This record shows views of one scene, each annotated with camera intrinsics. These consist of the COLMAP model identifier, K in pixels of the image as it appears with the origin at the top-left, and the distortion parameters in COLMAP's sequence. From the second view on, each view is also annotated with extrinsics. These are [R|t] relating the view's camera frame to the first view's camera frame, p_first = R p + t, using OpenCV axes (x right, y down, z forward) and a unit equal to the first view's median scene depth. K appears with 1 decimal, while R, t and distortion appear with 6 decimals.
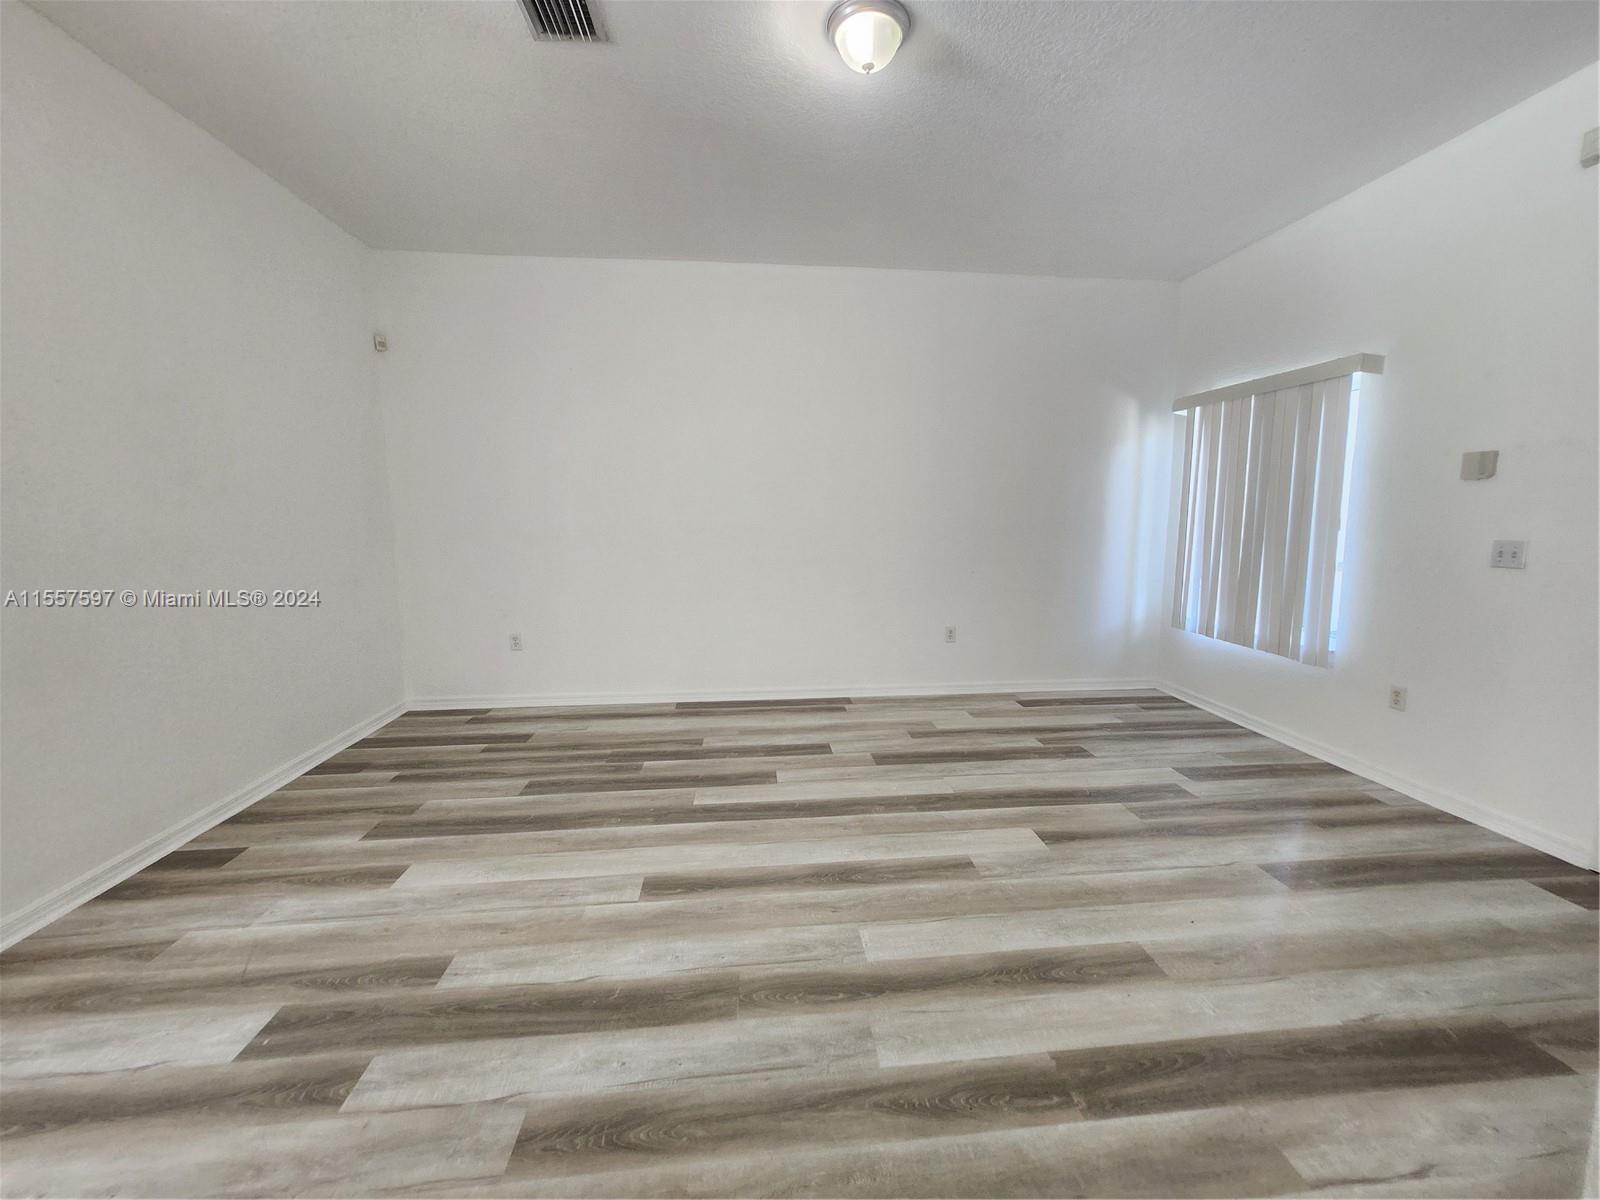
lens RADIAL K [[631.0, 0, 807.7], [0, 631.0, 598.3], [0, 0, 1]] dist [-0.002528, 0.002494]
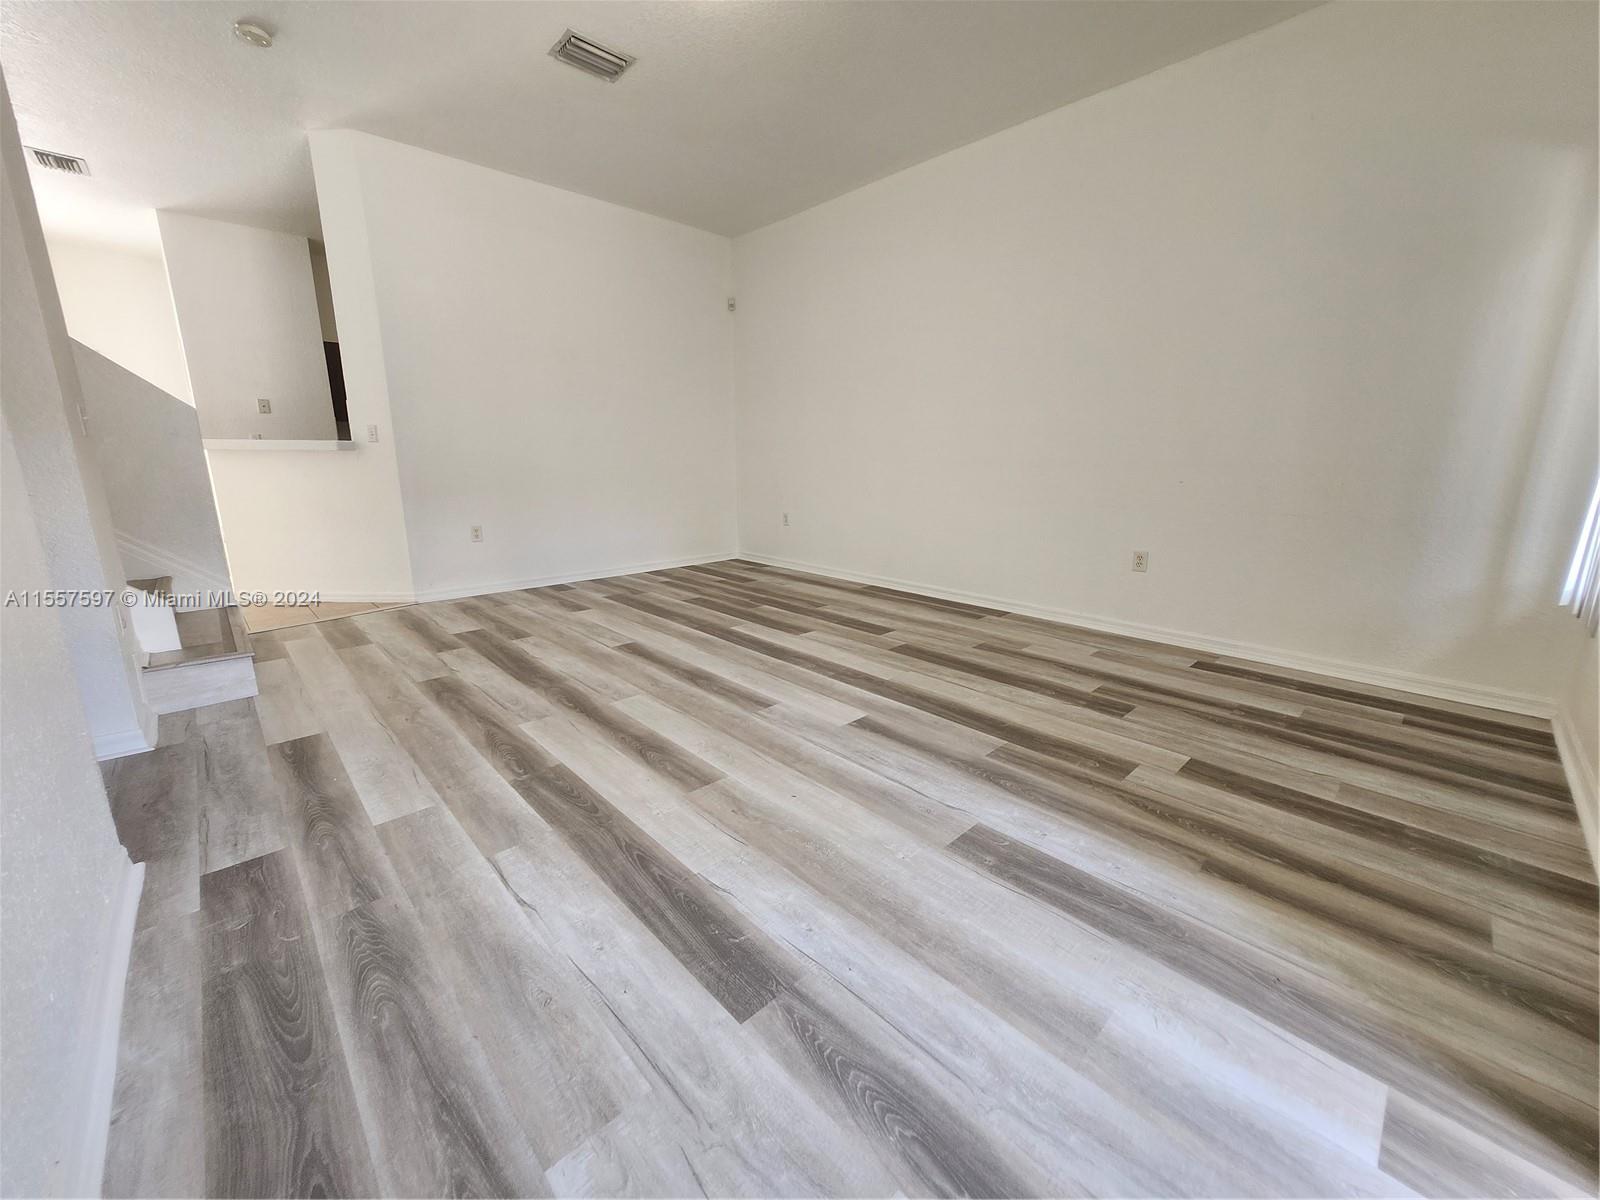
lens RADIAL K [[631.0, 0, 810.7], [0, 631.0, 593.5], [0, 0, 1]] dist [-0.002528, 0.002494]
pose [[0.615173, 0.174036, -0.768944, 0.916814], [-0.112199, 0.984730, 0.133113, 0.060824], [0.780368, 0.004387, 0.625305, 0.302633]]
